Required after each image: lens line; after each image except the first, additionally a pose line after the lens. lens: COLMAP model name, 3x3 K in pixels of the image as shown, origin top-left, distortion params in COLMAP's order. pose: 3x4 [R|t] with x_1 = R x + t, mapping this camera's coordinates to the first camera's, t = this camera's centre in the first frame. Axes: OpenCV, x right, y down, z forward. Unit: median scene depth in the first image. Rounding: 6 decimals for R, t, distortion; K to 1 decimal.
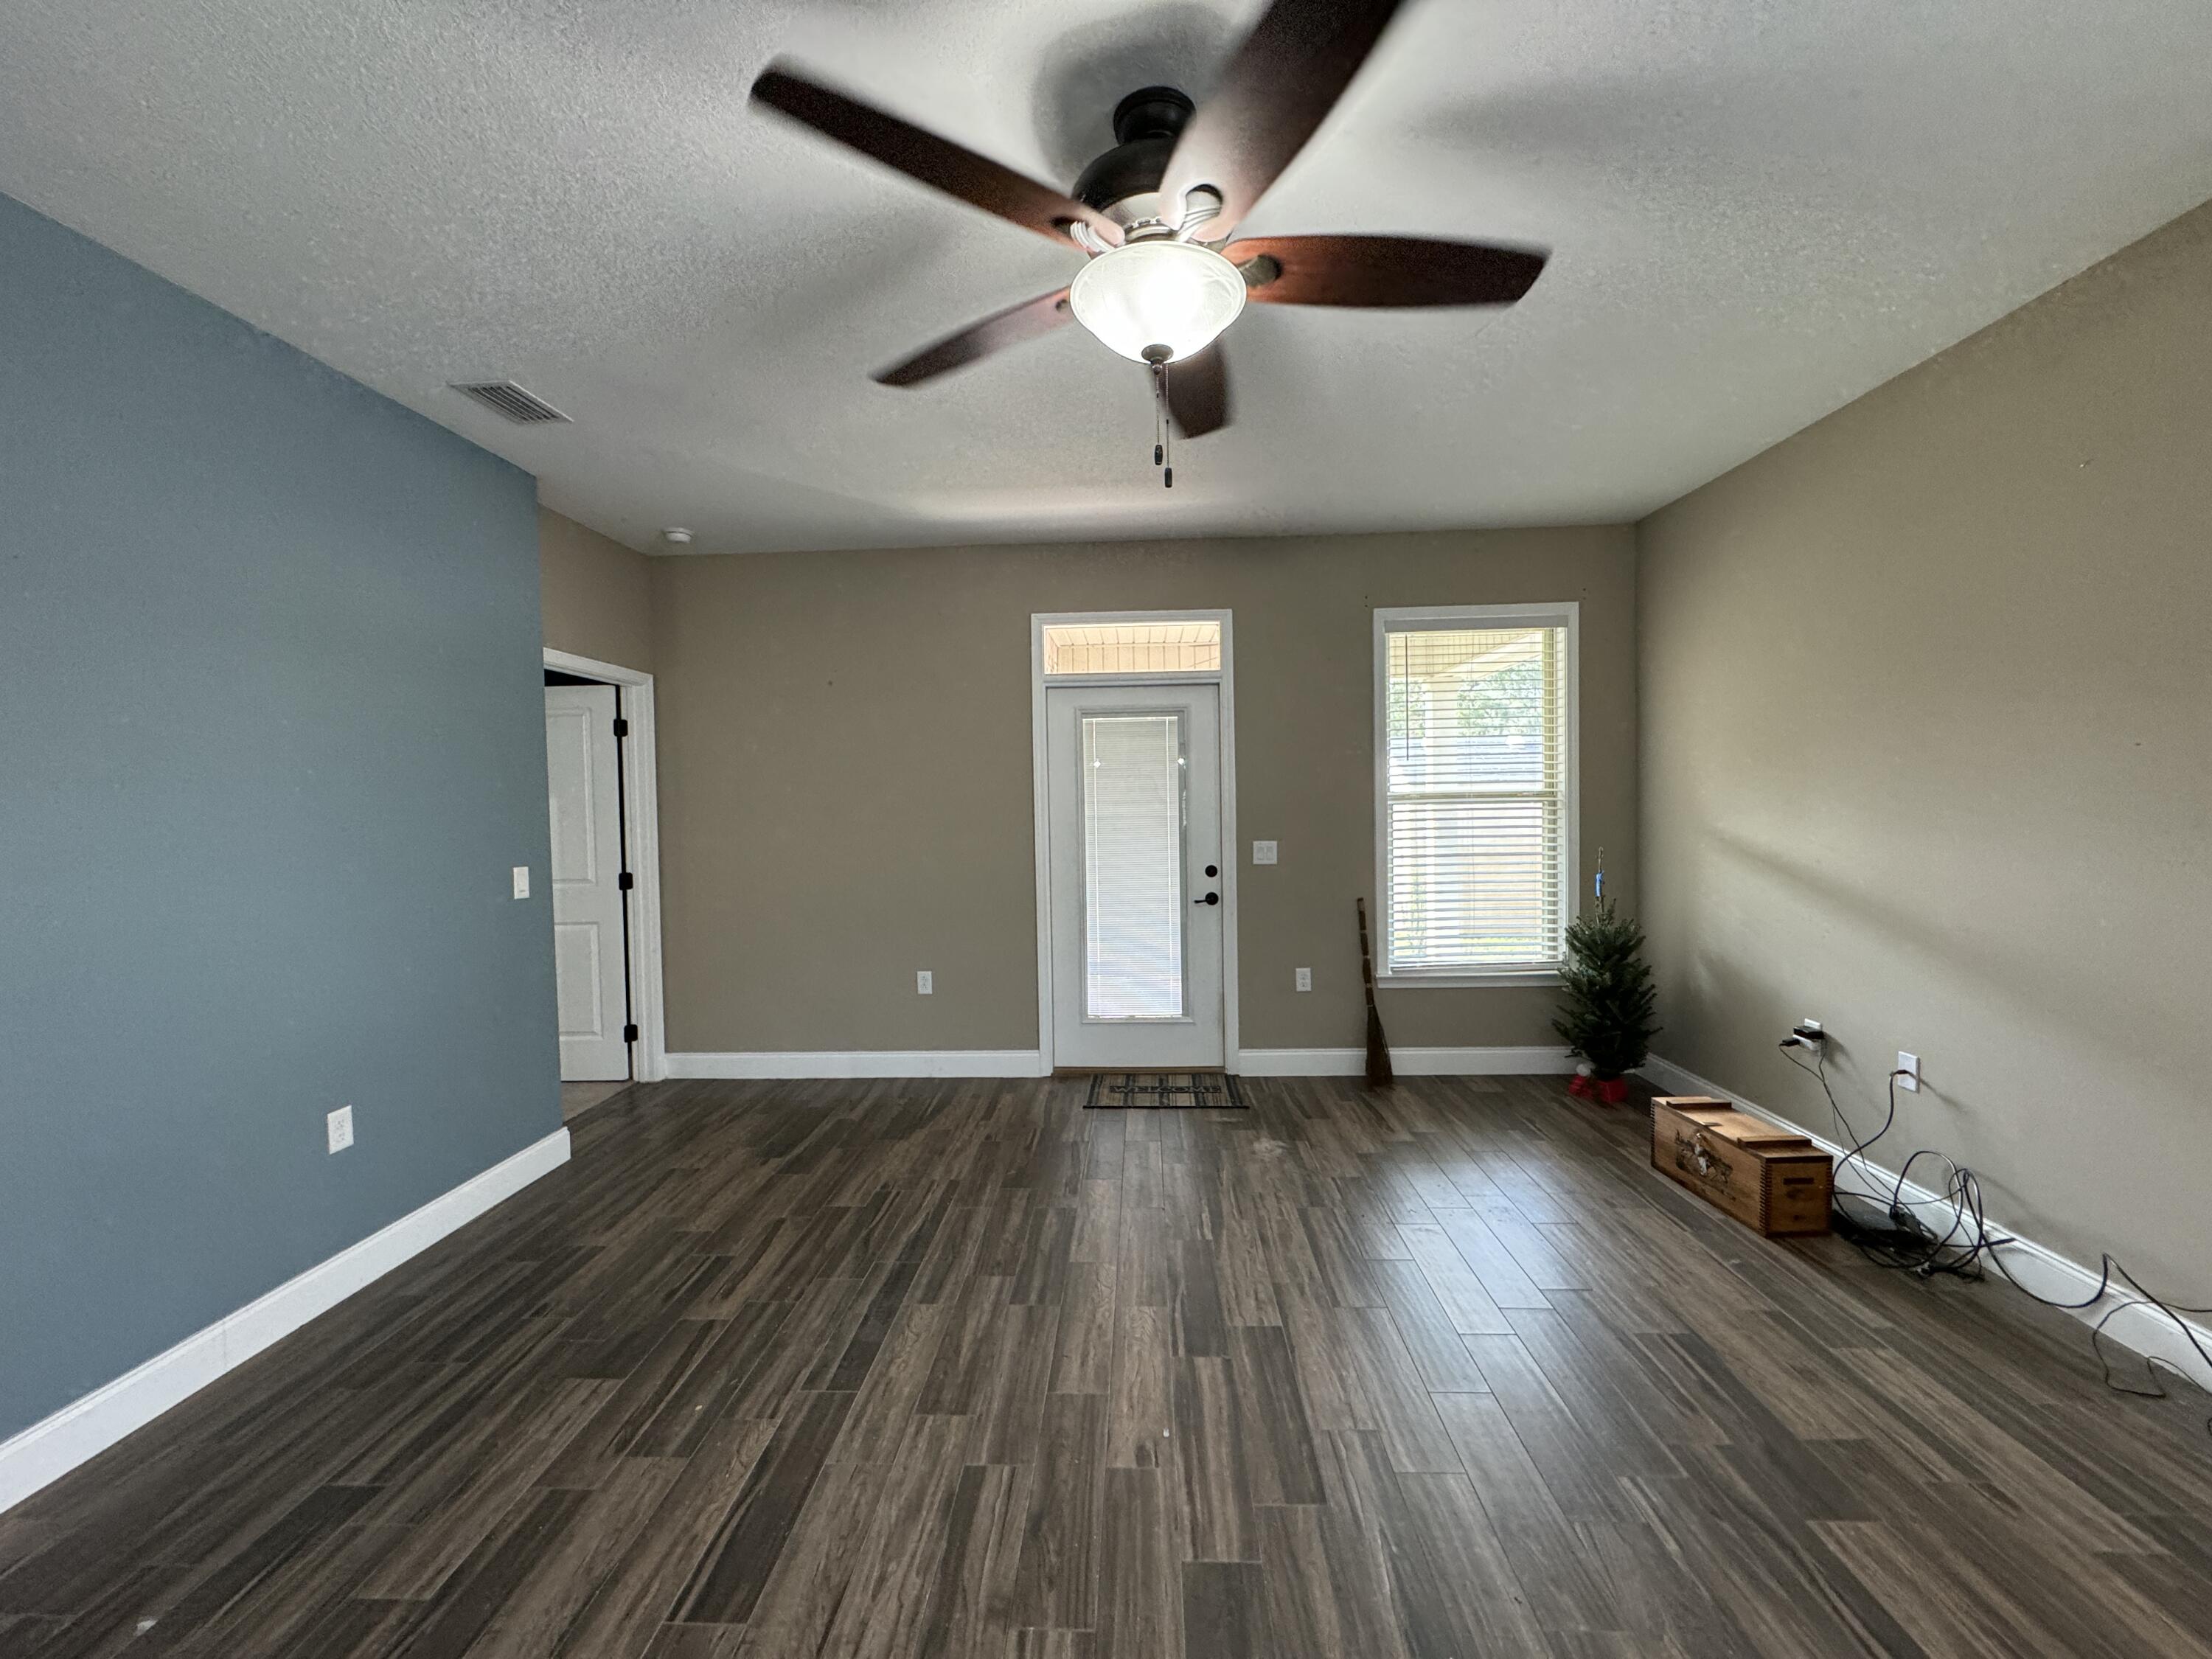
lens RADIAL K [[876.8, 0, 1103.4], [0, 876.8, 830.2], [0, 0, 1]] dist [-0.001959, 0.000336]
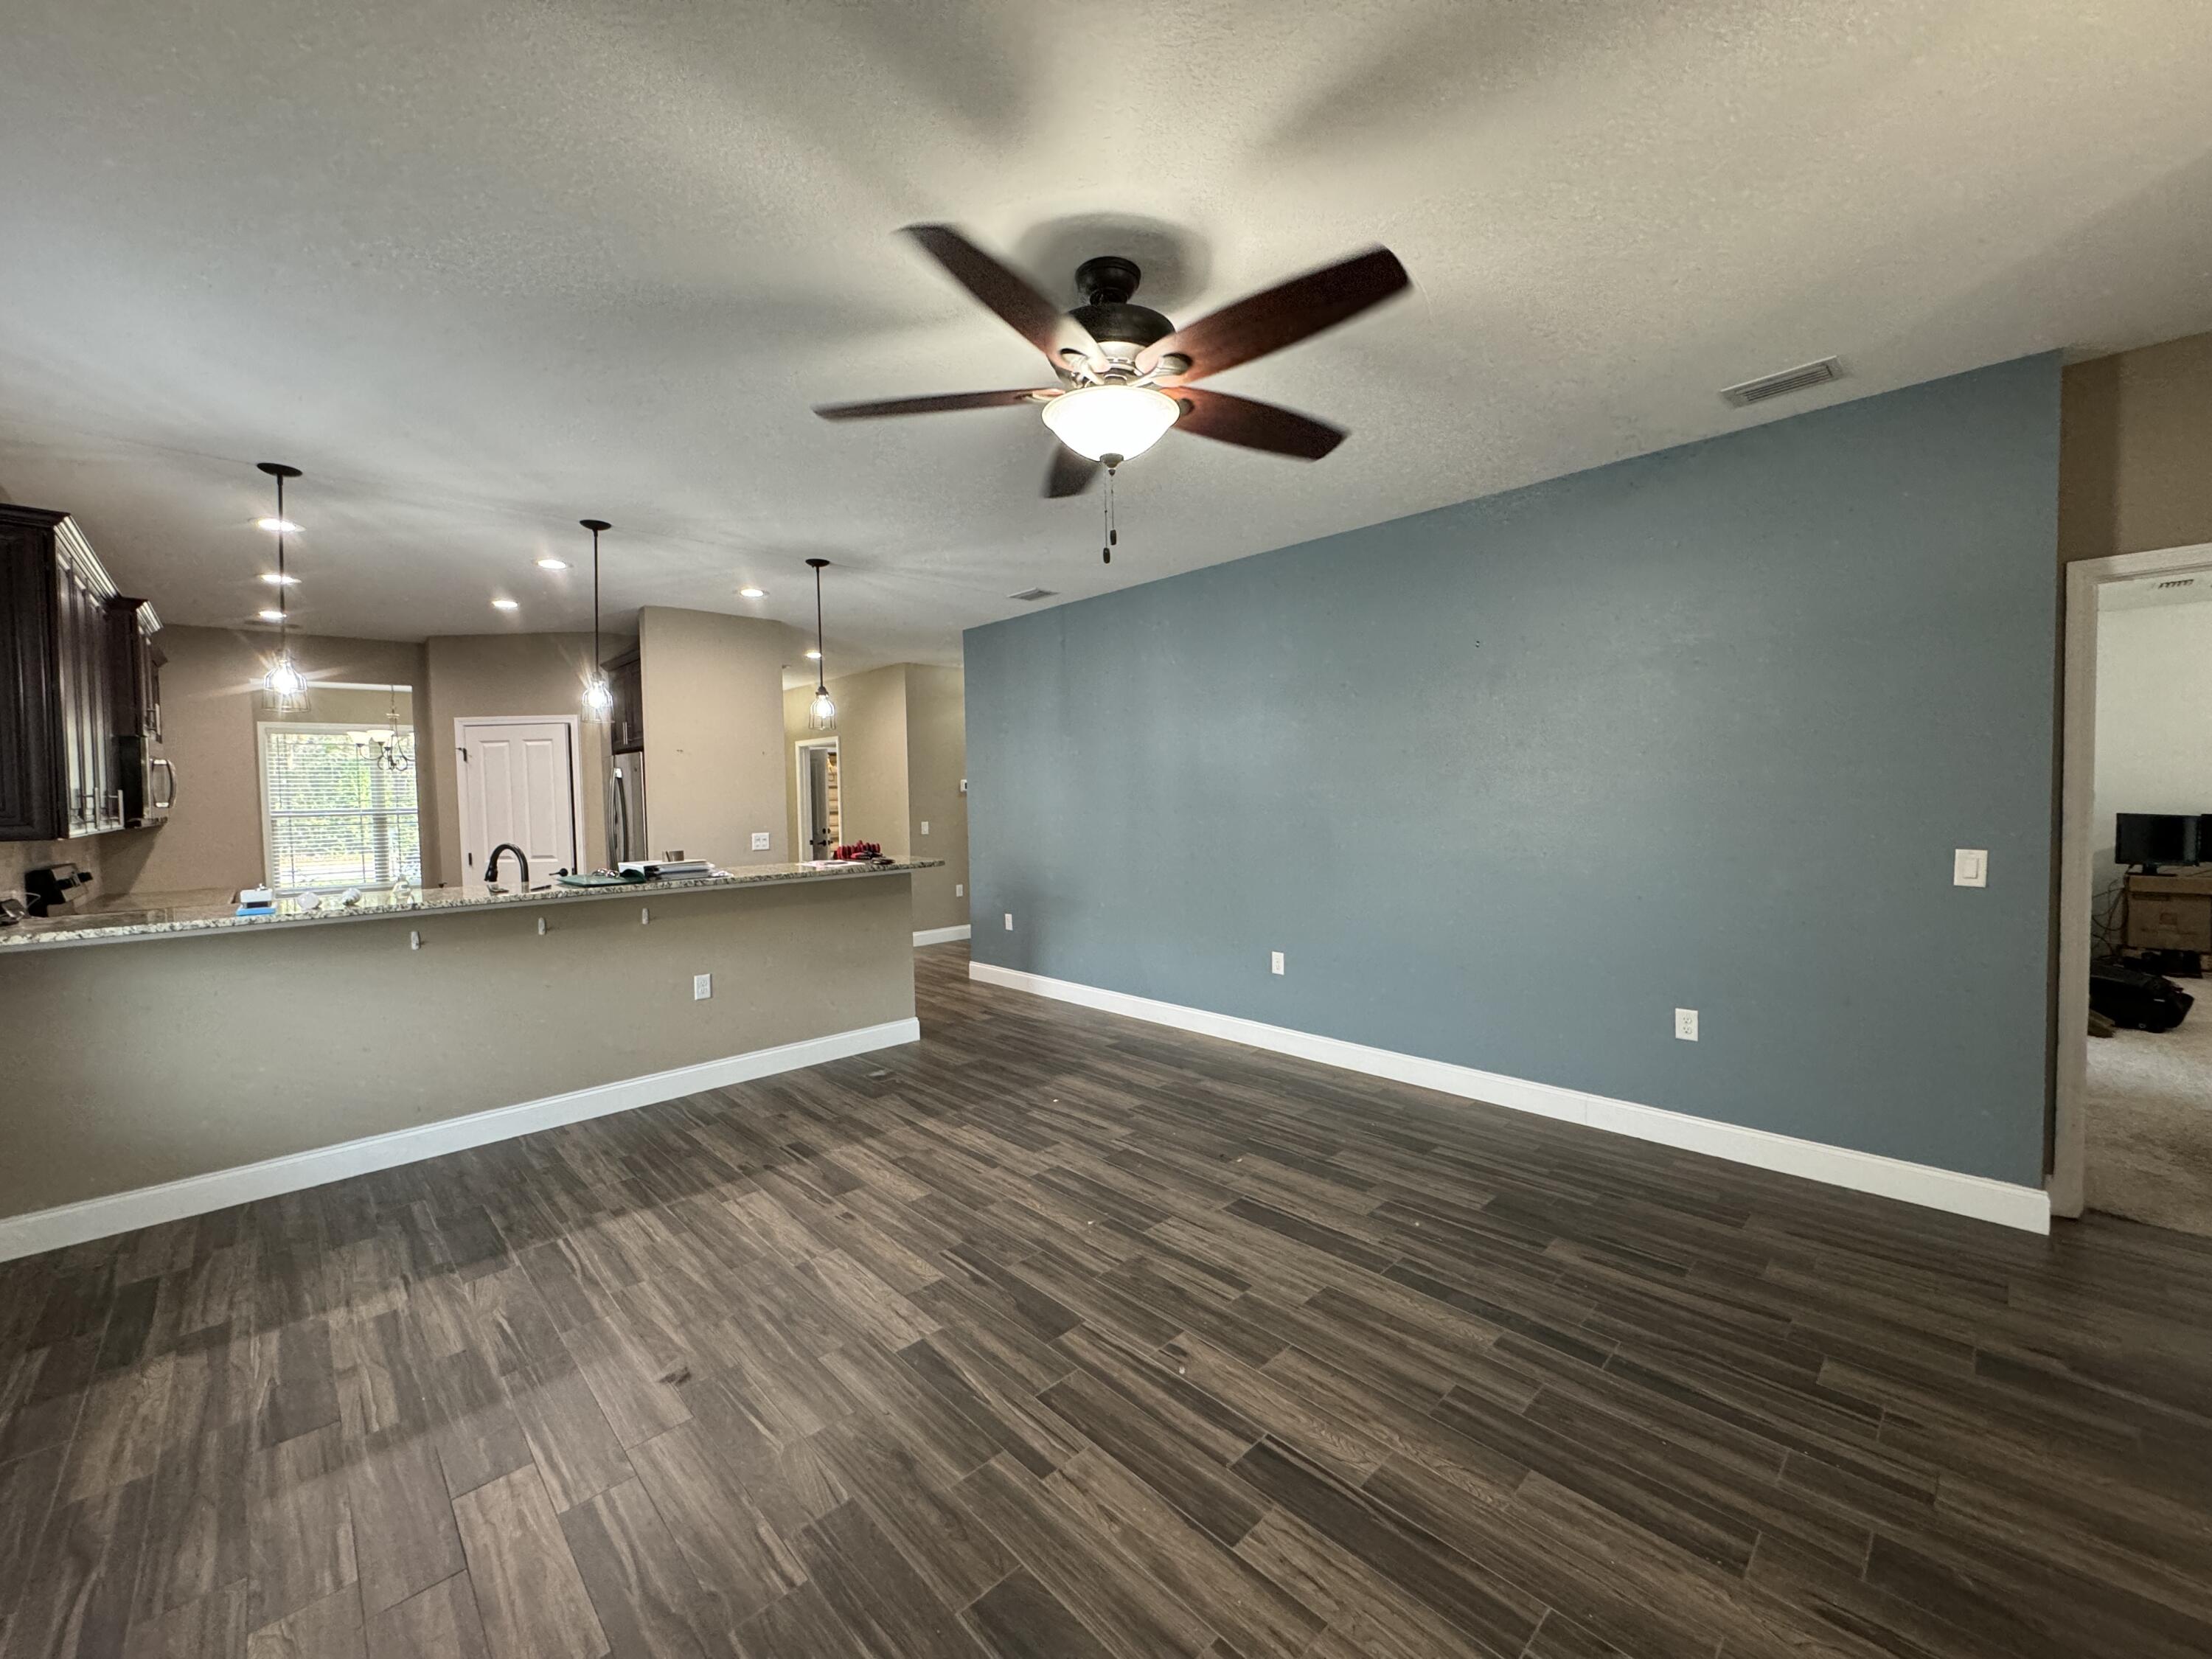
lens RADIAL K [[876.8, 0, 1116.6], [0, 876.8, 823.4], [0, 0, 1]] dist [-0.001959, 0.000336]
pose [[-0.683468, 0.055945, -0.727833, 0.455016], [0.009555, 0.997659, 0.067713, -0.043627], [0.729918, 0.039326, -0.682403, 0.841974]]
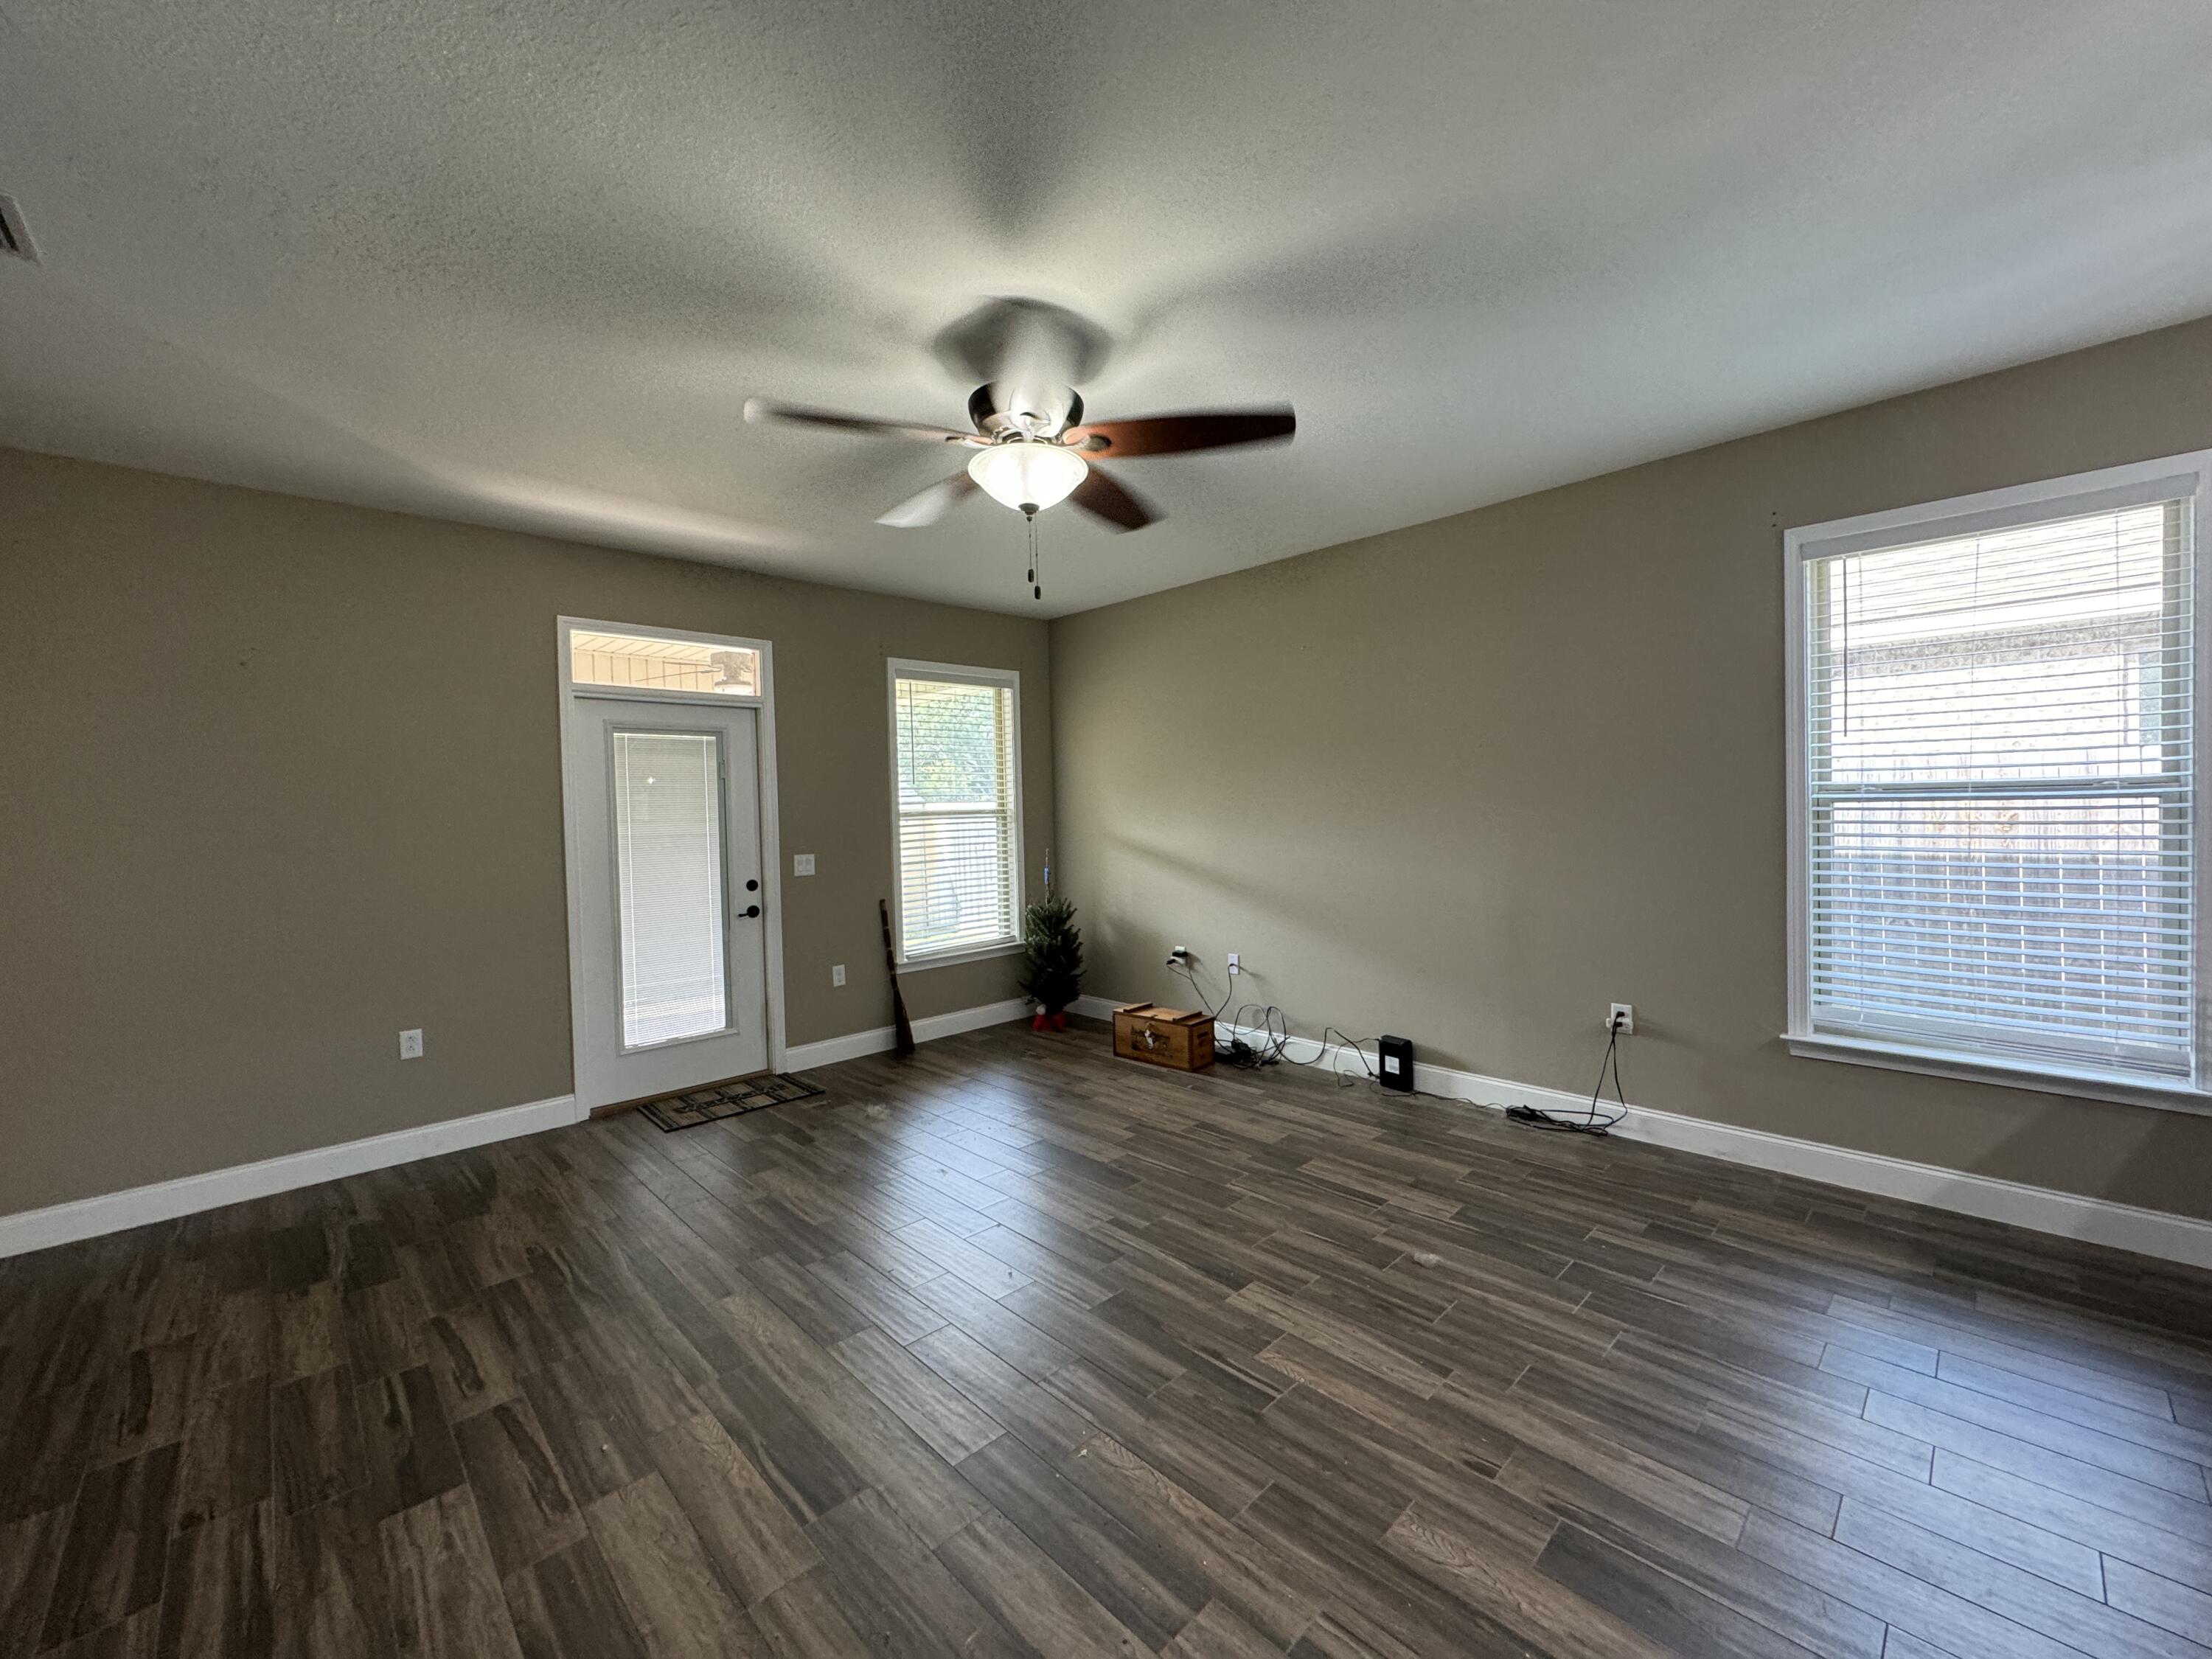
lens RADIAL K [[876.8, 0, 1107.1], [0, 876.8, 829.5], [0, 0, 1]] dist [-0.001959, 0.000336]
pose [[0.688816, -0.016745, 0.724742, -0.407836], [0.035323, 0.999321, -0.010483, 0.006919], [-0.724075, 0.032821, 0.688940, -0.042638]]
